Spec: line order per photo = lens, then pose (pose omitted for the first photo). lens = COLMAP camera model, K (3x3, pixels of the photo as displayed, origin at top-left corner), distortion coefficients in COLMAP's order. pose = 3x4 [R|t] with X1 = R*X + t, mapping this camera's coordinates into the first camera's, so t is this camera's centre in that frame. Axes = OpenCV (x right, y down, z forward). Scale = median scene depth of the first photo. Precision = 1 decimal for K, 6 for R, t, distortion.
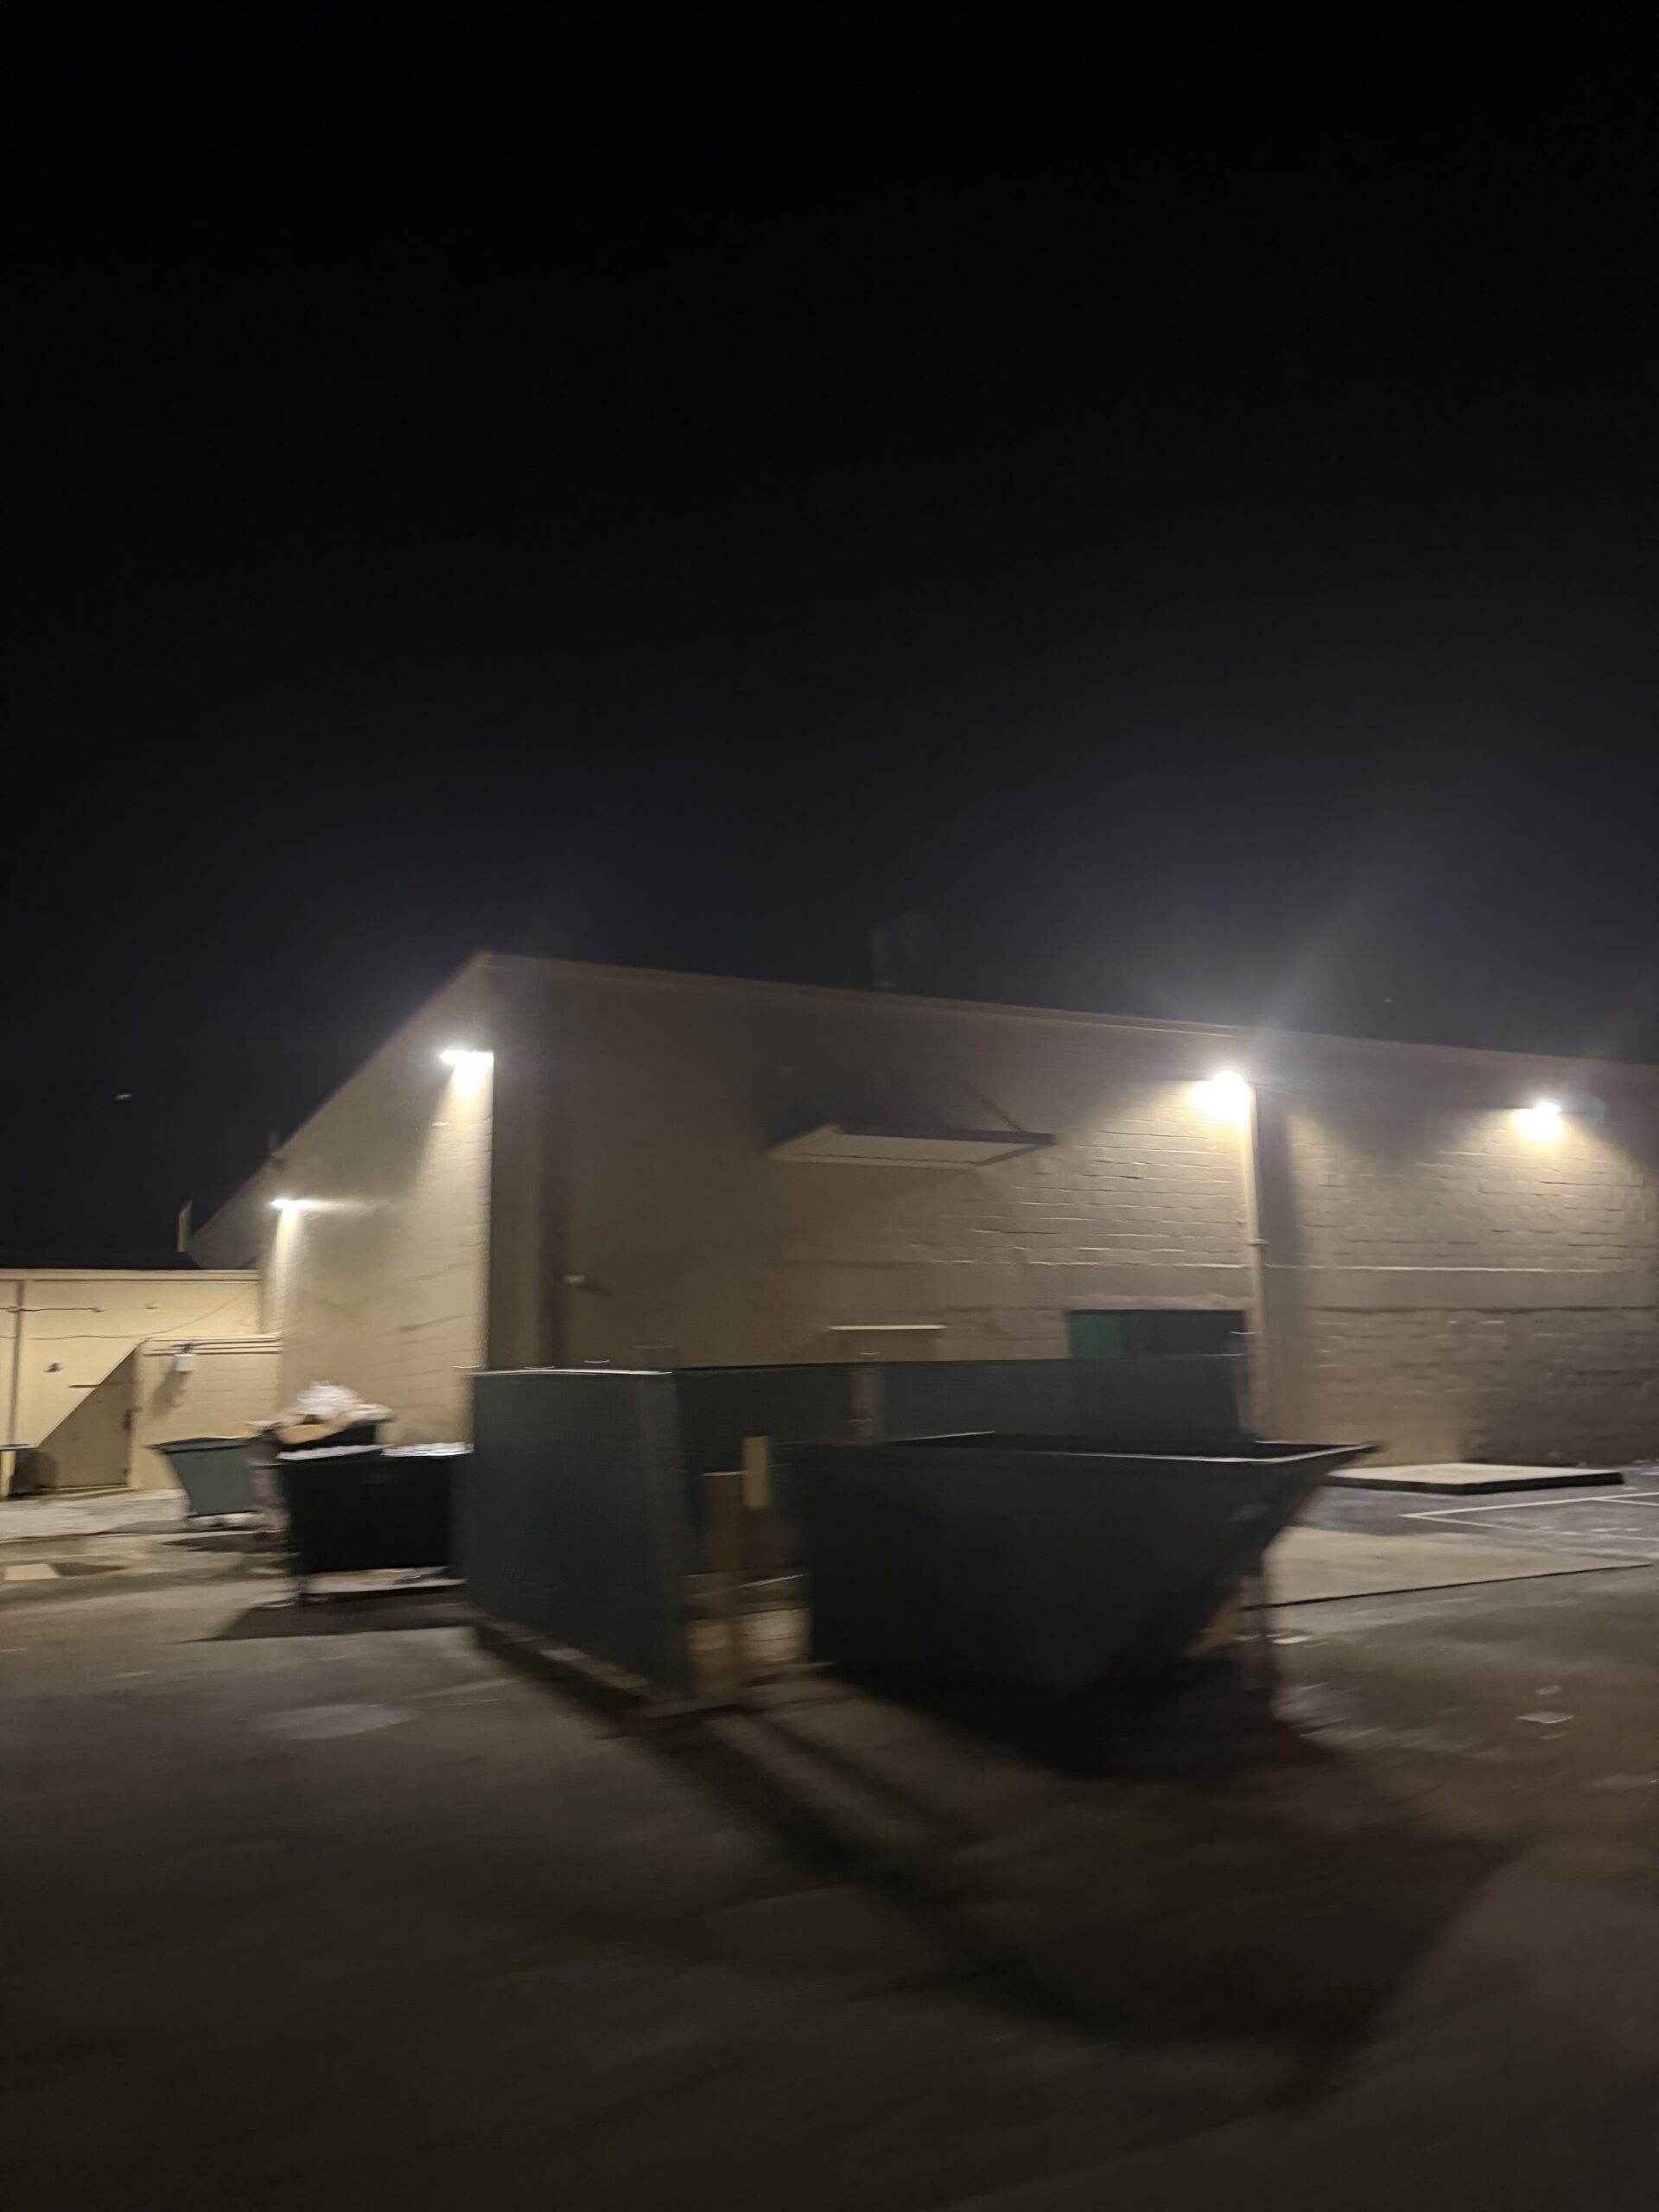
lens RADIAL K [[1516.5, 0, 829.5], [0, 1516.5, 1106.0], [0, 0, 1]] dist [0.159564, -0.315035]
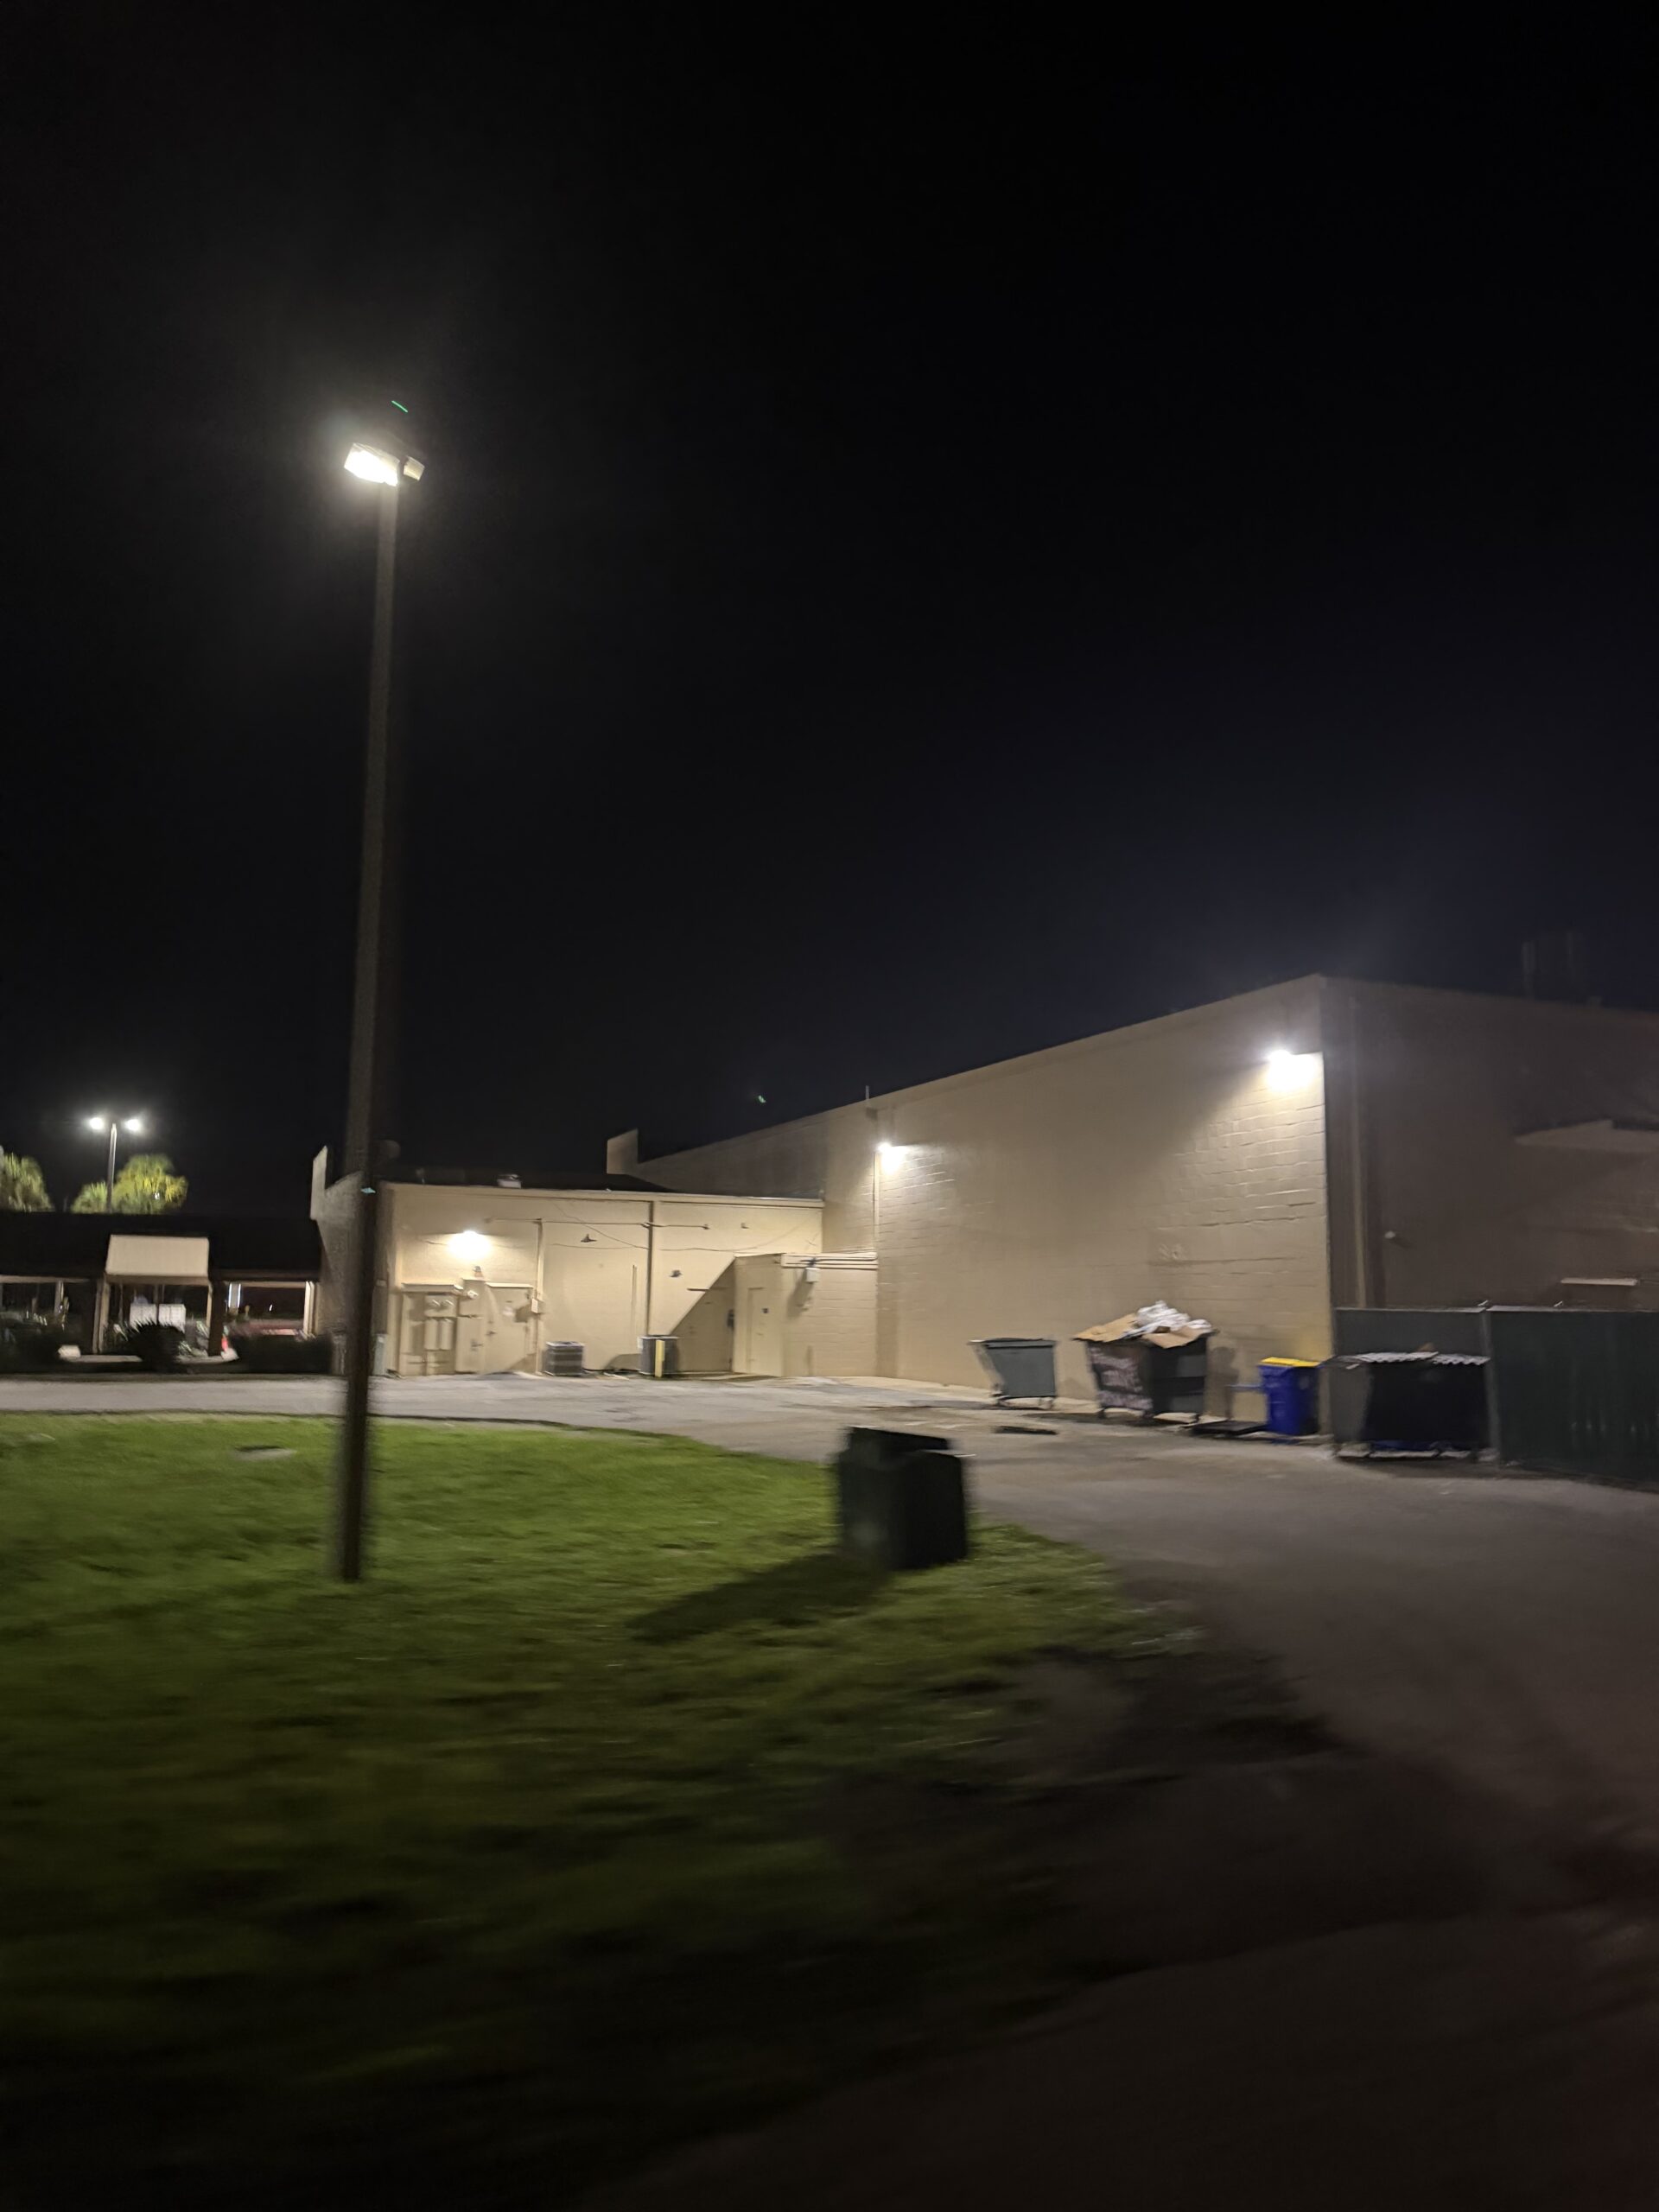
lens RADIAL K [[1516.5, 0, 829.5], [0, 1516.5, 1106.0], [0, 0, 1]] dist [0.159564, -0.315035]
pose [[0.995478, 0.031341, -0.089672, -0.383708], [-0.027123, 0.998485, 0.047879, -0.032208], [0.091037, -0.045230, 0.994820, -0.241731]]
